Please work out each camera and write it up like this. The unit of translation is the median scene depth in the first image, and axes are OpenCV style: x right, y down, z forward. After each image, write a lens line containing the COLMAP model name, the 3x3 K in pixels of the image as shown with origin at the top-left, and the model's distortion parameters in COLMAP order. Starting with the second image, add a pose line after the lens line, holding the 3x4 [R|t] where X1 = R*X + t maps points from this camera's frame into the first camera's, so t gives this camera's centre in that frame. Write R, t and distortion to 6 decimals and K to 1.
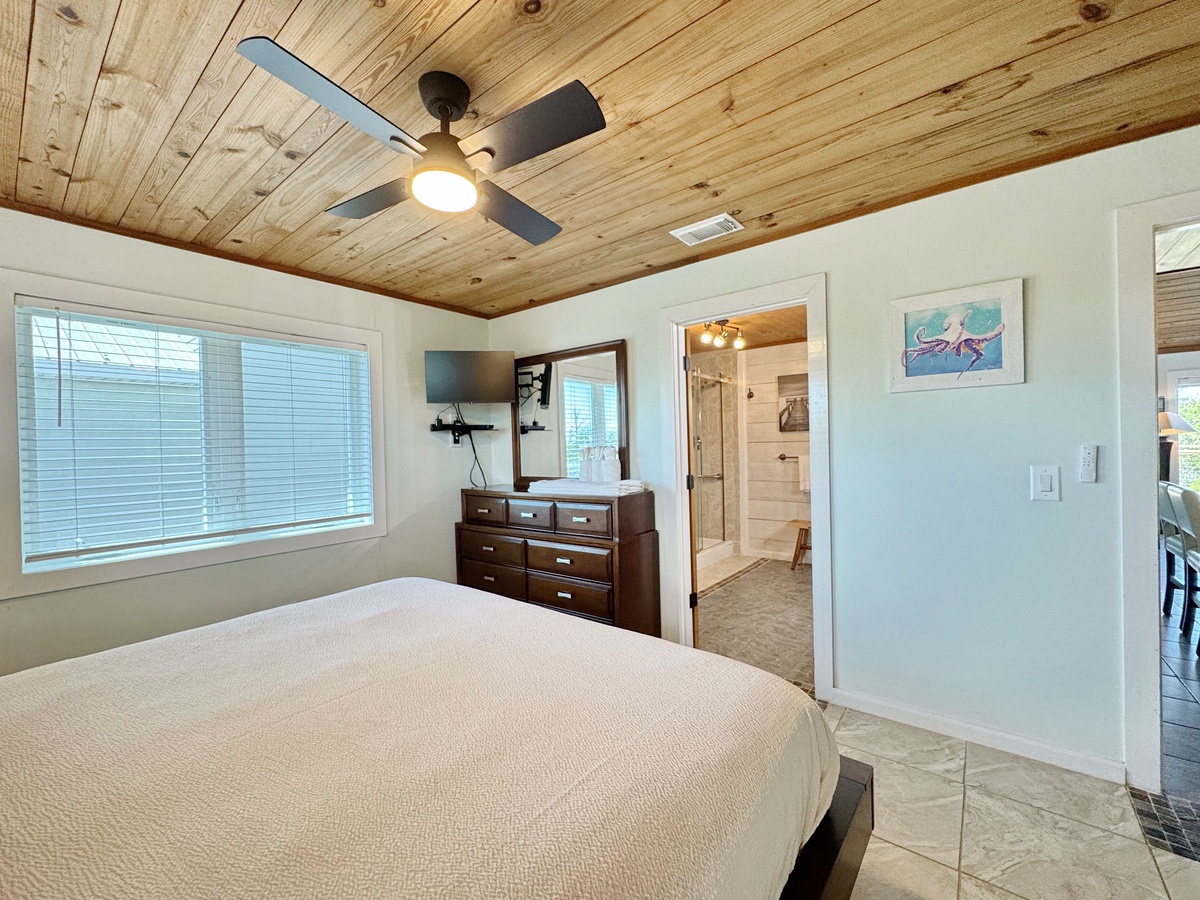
lens RADIAL K [[495.3, 0, 599.9], [0, 495.3, 450.1], [0, 0, 1]] dist [-0.006825, -0.000493]
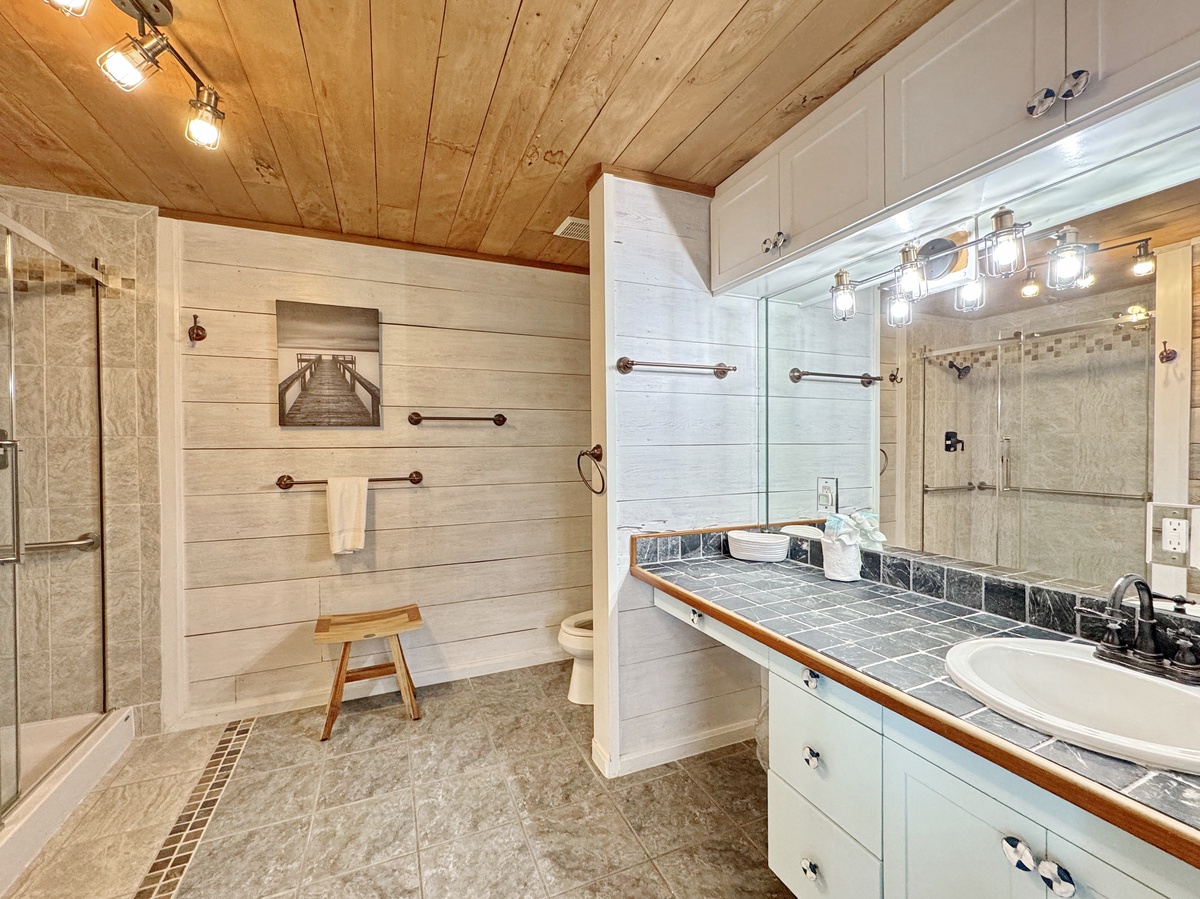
lens RADIAL K [[495.3, 0, 597.1], [0, 495.3, 446.4], [0, 0, 1]] dist [-0.006825, -0.000493]
pose [[0.474660, 0.009627, 0.880117, 0.103235], [0.002782, 0.999919, -0.012438, -0.011553], [-0.880165, 0.008353, 0.474595, 0.513110]]
